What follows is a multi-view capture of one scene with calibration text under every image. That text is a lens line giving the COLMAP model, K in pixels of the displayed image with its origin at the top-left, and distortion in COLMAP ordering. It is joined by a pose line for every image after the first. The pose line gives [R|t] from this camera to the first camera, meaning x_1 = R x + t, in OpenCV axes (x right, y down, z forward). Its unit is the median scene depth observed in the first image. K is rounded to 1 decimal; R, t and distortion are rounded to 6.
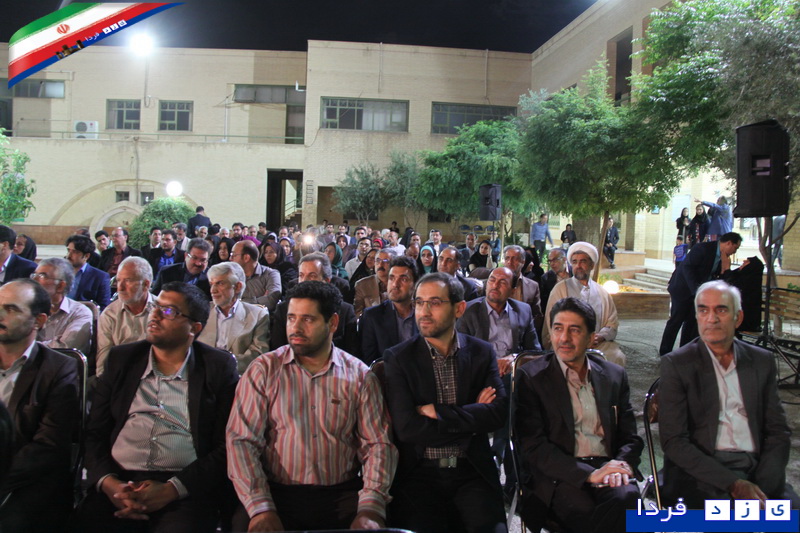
lens RADIAL K [[685.7, 0, 402.6], [0, 685.7, 261.8], [0, 0, 1]] dist [-0.167161, 0.127908]
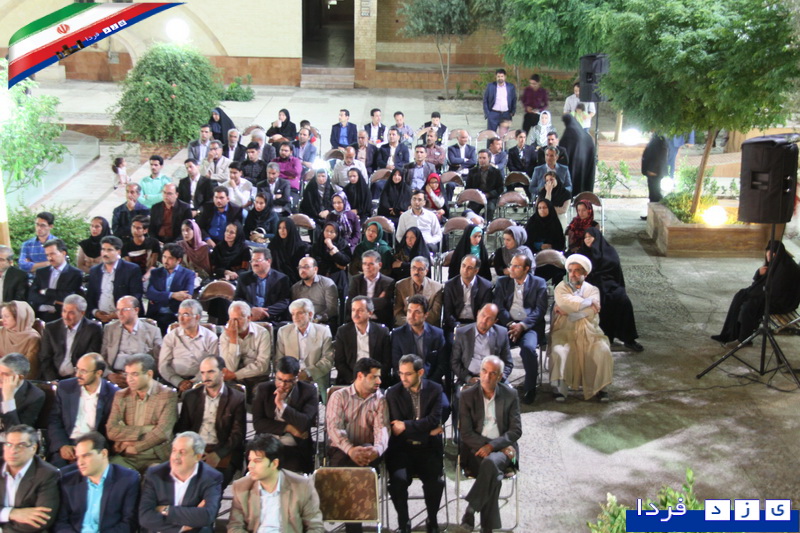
lens RADIAL K [[1248.1, 0, 392.5], [0, 1248.1, 251.8], [0, 0, 1]] dist [0.240839, 0.000000]
pose [[0.992733, 0.010663, -0.119867, 0.042902], [0.013120, 0.980538, 0.195888, -0.100696], [0.119623, -0.196038, 0.973273, -0.259447]]
